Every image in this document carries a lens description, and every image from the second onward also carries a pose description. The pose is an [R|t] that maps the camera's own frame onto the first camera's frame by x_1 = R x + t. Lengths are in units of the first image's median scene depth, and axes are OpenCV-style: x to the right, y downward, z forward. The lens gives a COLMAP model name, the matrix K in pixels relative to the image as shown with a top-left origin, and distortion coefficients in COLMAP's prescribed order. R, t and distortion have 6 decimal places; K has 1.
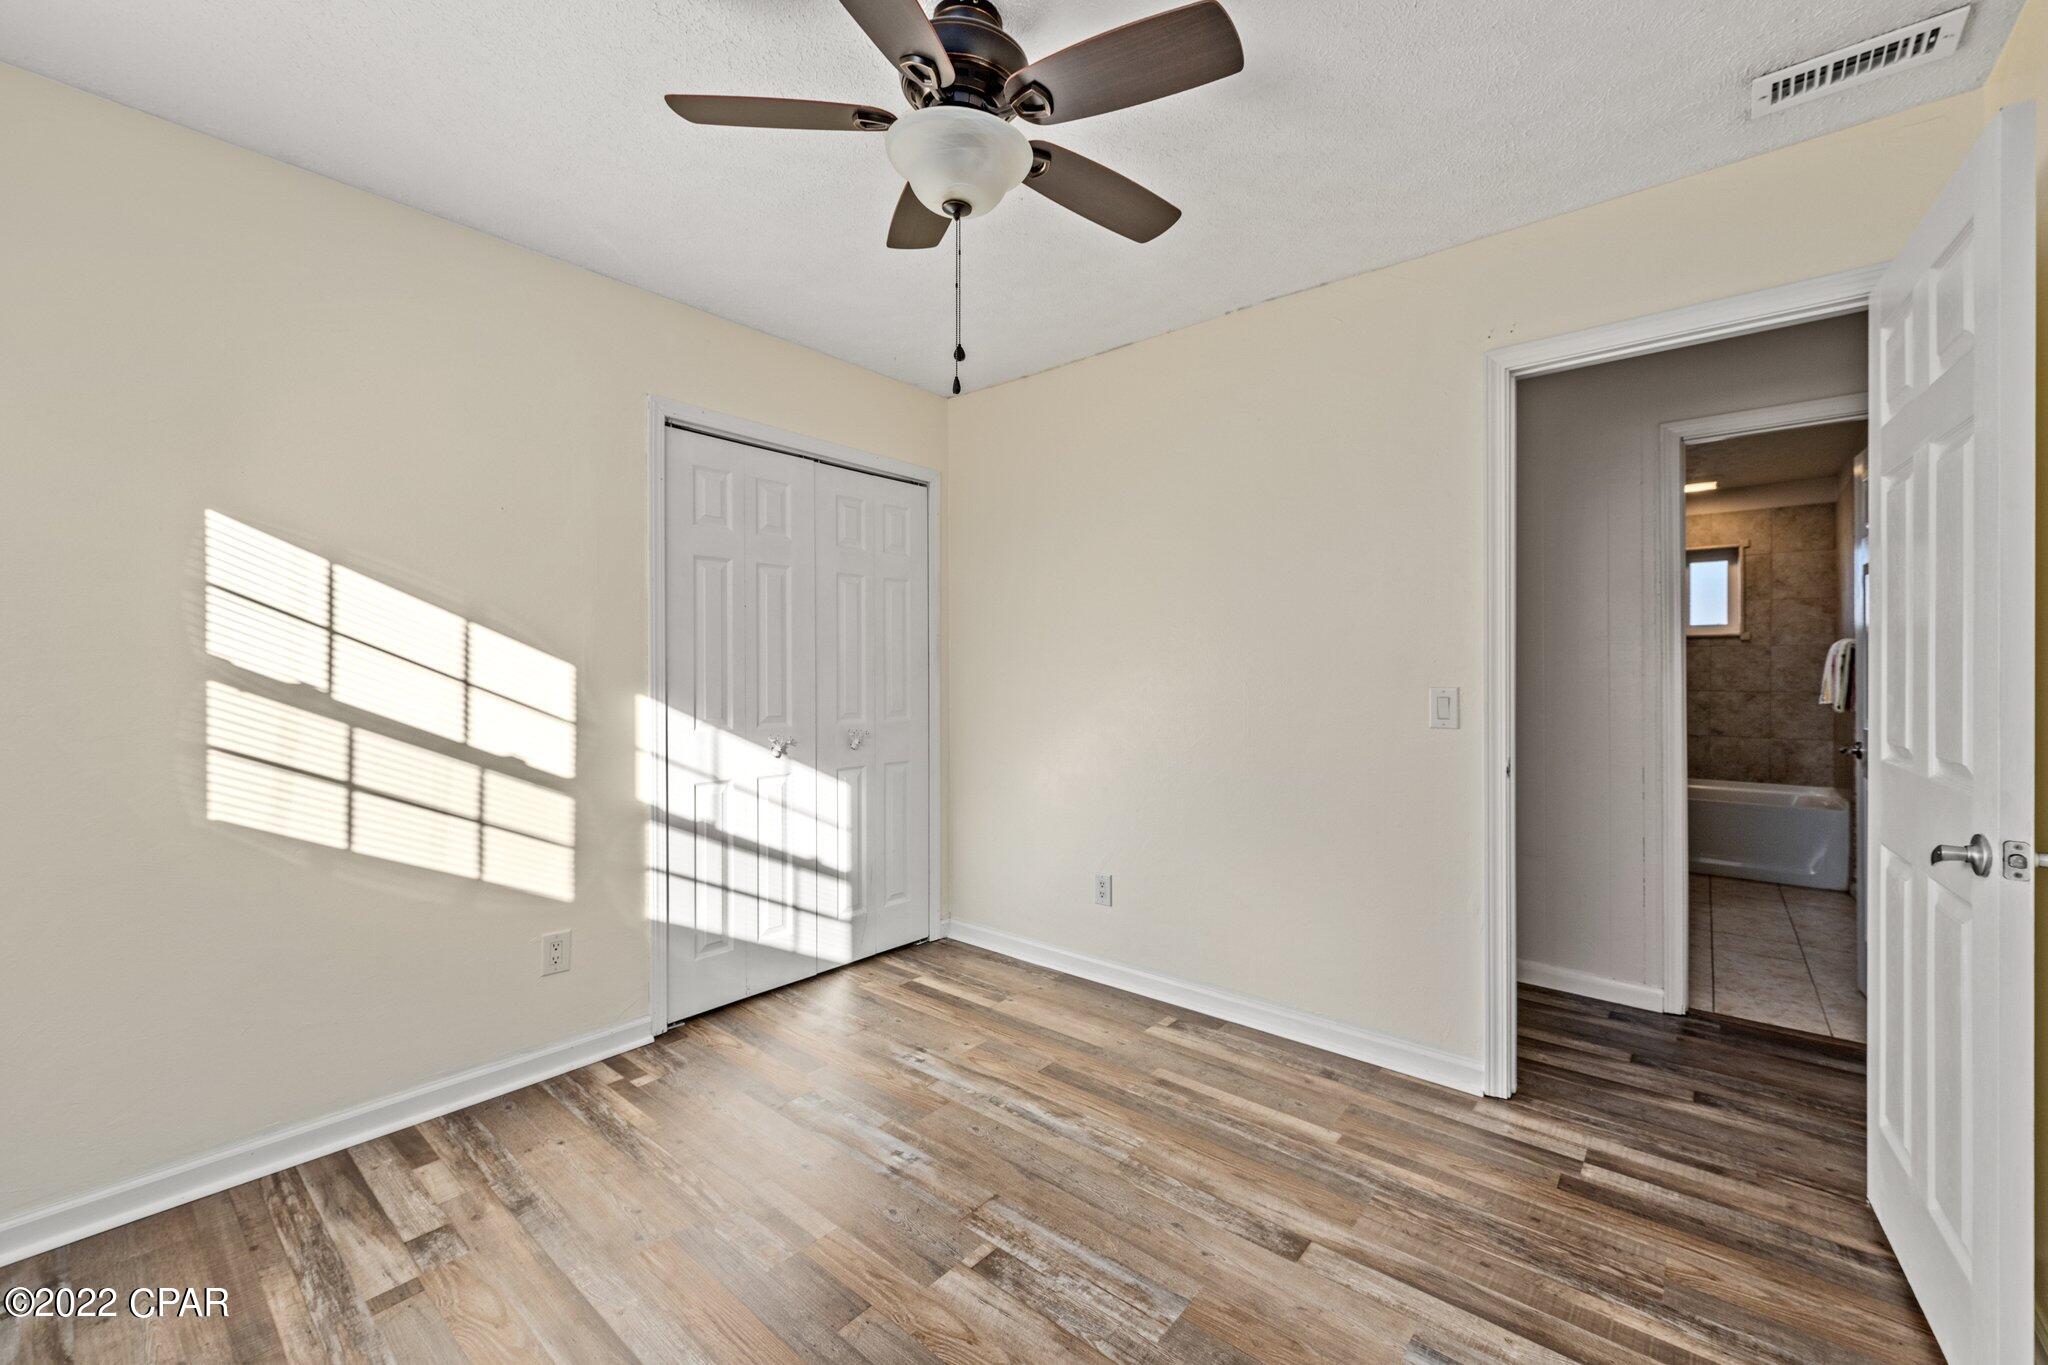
lens RADIAL K [[836.6, 0, 1026.7], [0, 836.6, 674.4], [0, 0, 1]] dist [-0.001315, -0.001682]
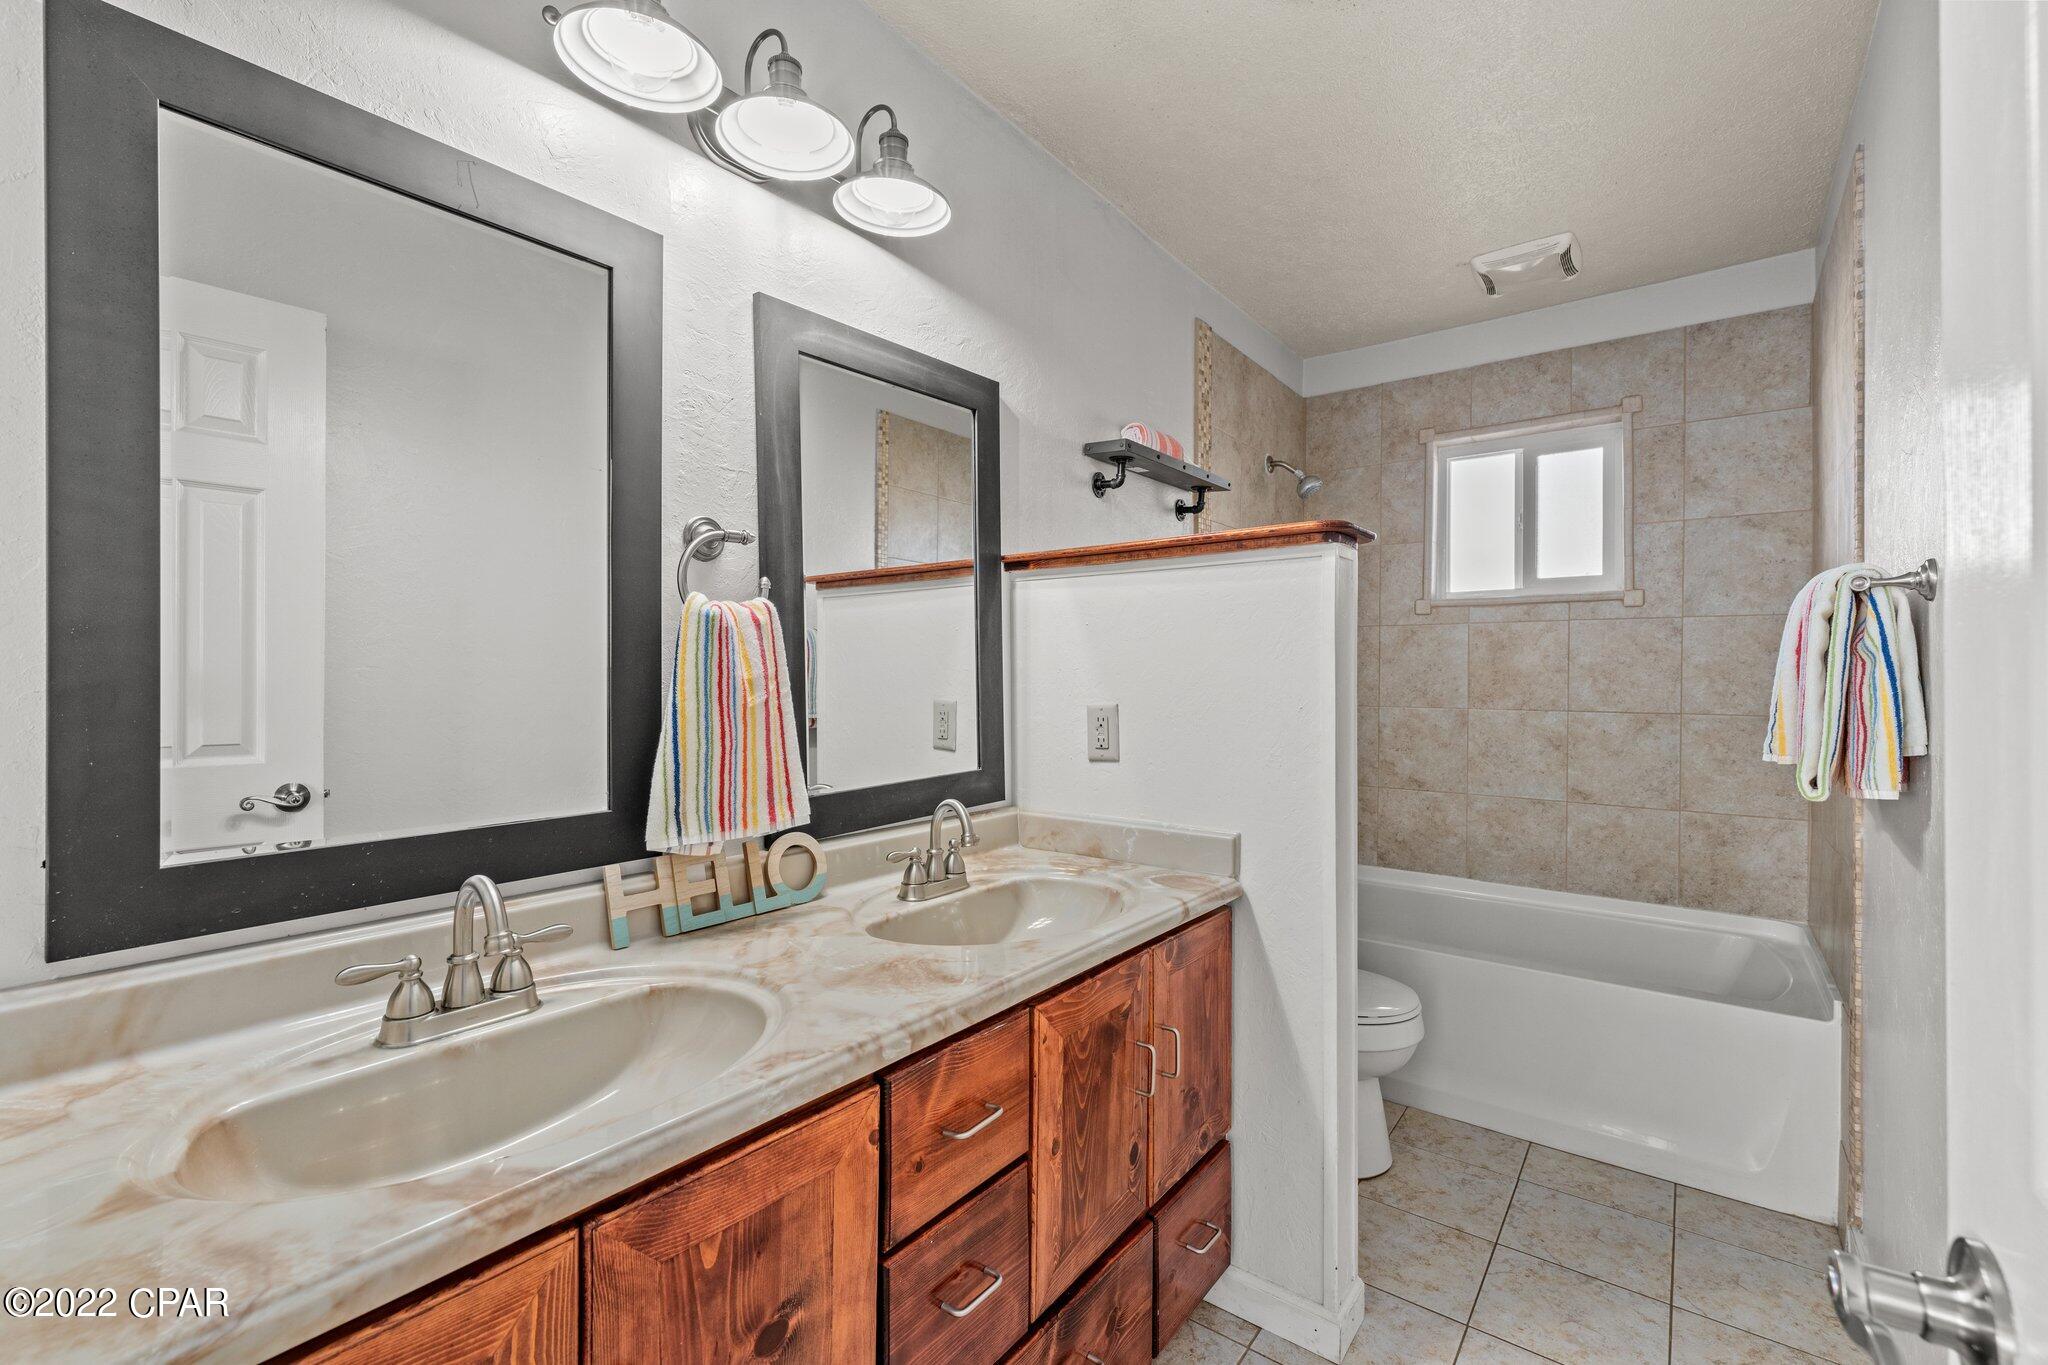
lens RADIAL K [[918.3, 0, 1018.5], [0, 918.3, 680.0], [0, 0, 1]] dist [-0.000938, 0.001150]
pose [[0.998647, -0.001410, 0.051982, 0.489838], [0.001367, 0.999999, 0.000865, 0.000691], [-0.051983, -0.000792, 0.998648, 0.500679]]
